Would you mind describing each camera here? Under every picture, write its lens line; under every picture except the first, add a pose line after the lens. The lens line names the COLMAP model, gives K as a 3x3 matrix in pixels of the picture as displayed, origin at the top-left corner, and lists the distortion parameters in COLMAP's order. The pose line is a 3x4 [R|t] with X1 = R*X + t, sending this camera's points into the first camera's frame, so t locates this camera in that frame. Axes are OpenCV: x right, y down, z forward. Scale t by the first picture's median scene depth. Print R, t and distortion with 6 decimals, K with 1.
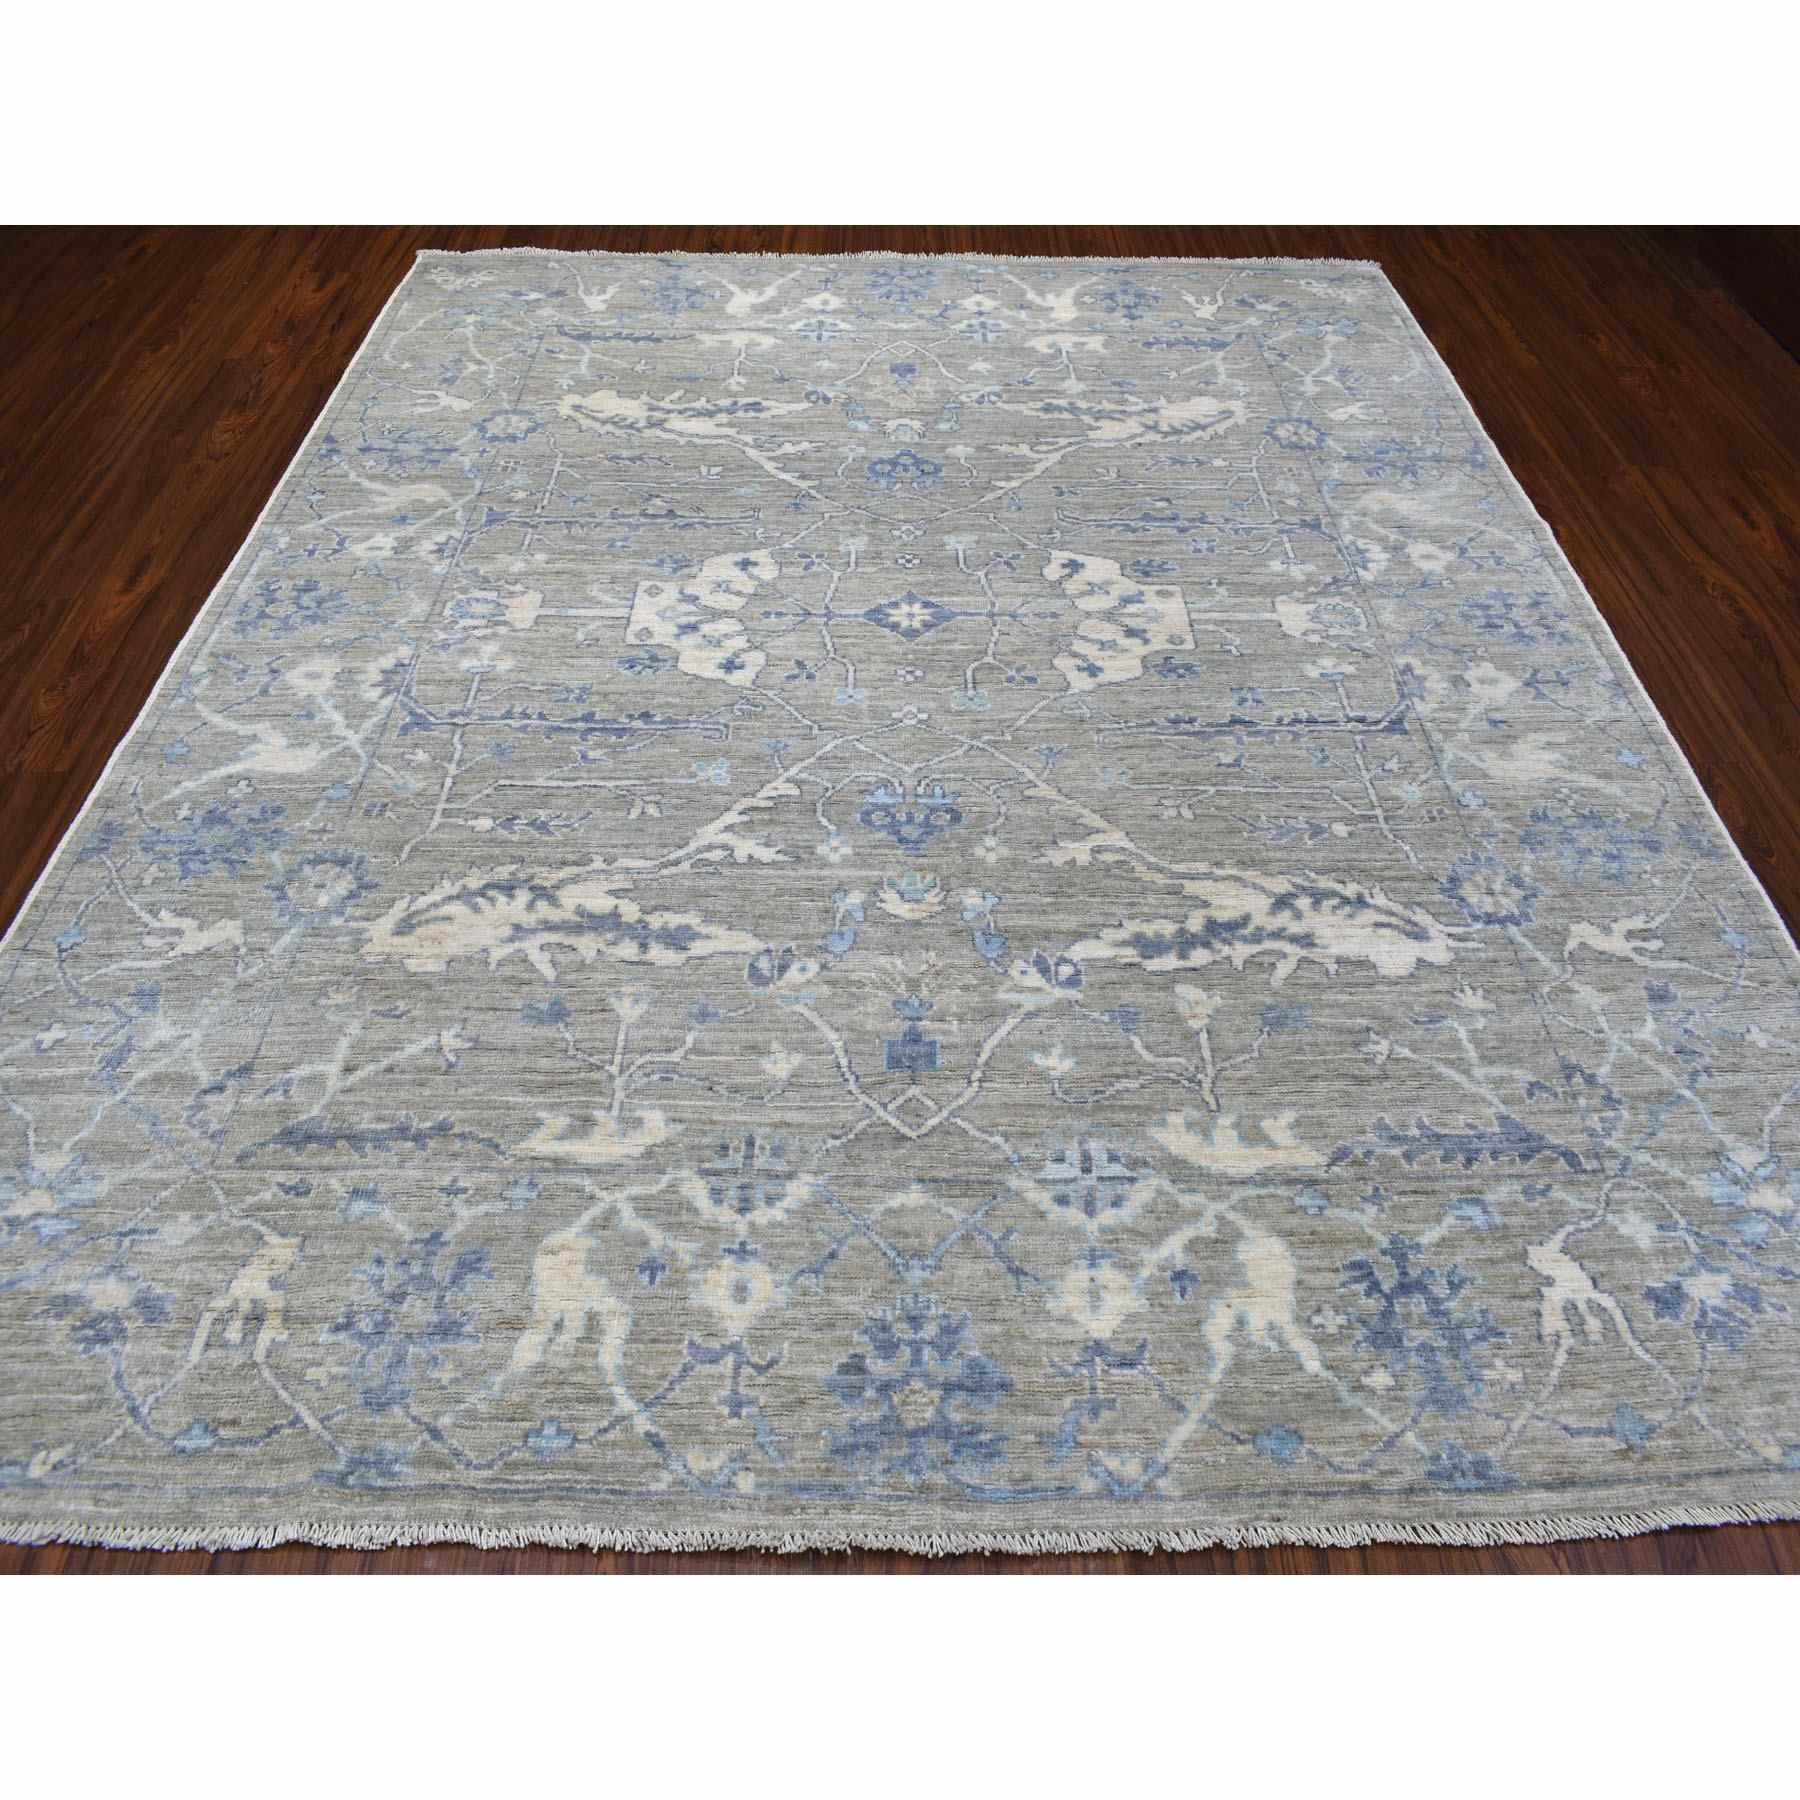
lens RADIAL K [[1245.9, 0, 900.0], [0, 1245.9, 900.0], [0, 0, 1]] dist [-0.074703, 0.003812]
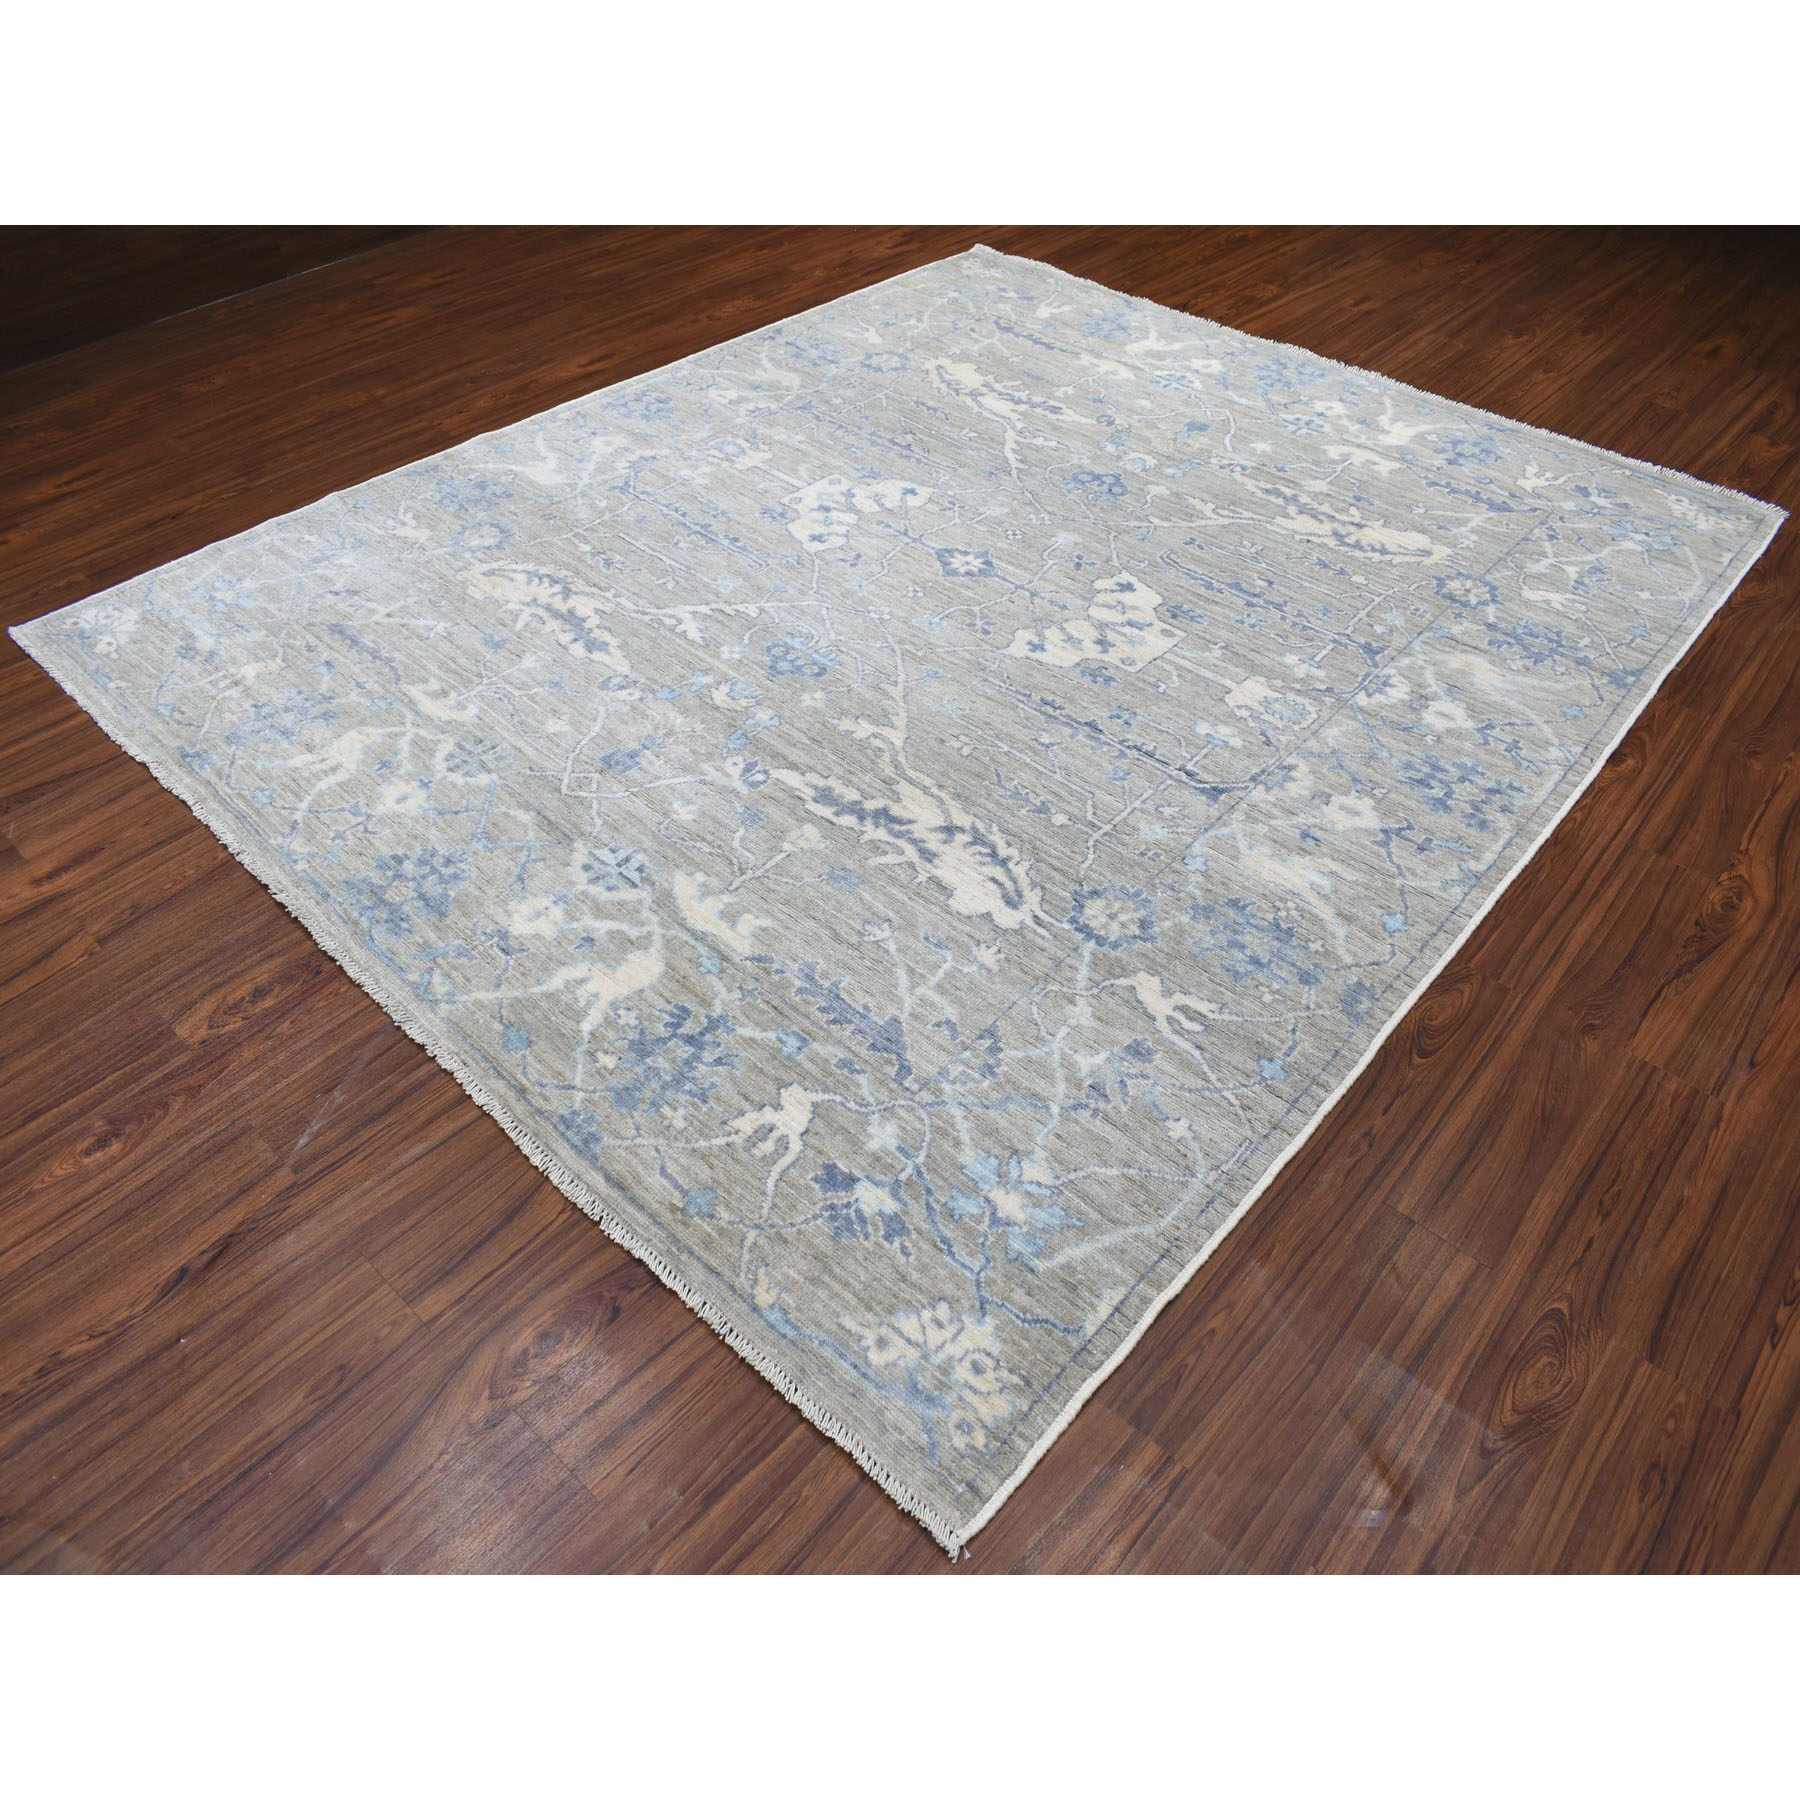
lens RADIAL K [[1245.9, 0, 900.0], [0, 1245.9, 900.0], [0, 0, 1]] dist [-0.074703, 0.003812]
pose [[0.732133, 0.480638, -0.482668, 0.776281], [-0.515415, 0.854176, 0.068779, 0.001582], [0.445341, 0.198419, 0.873099, -0.020864]]
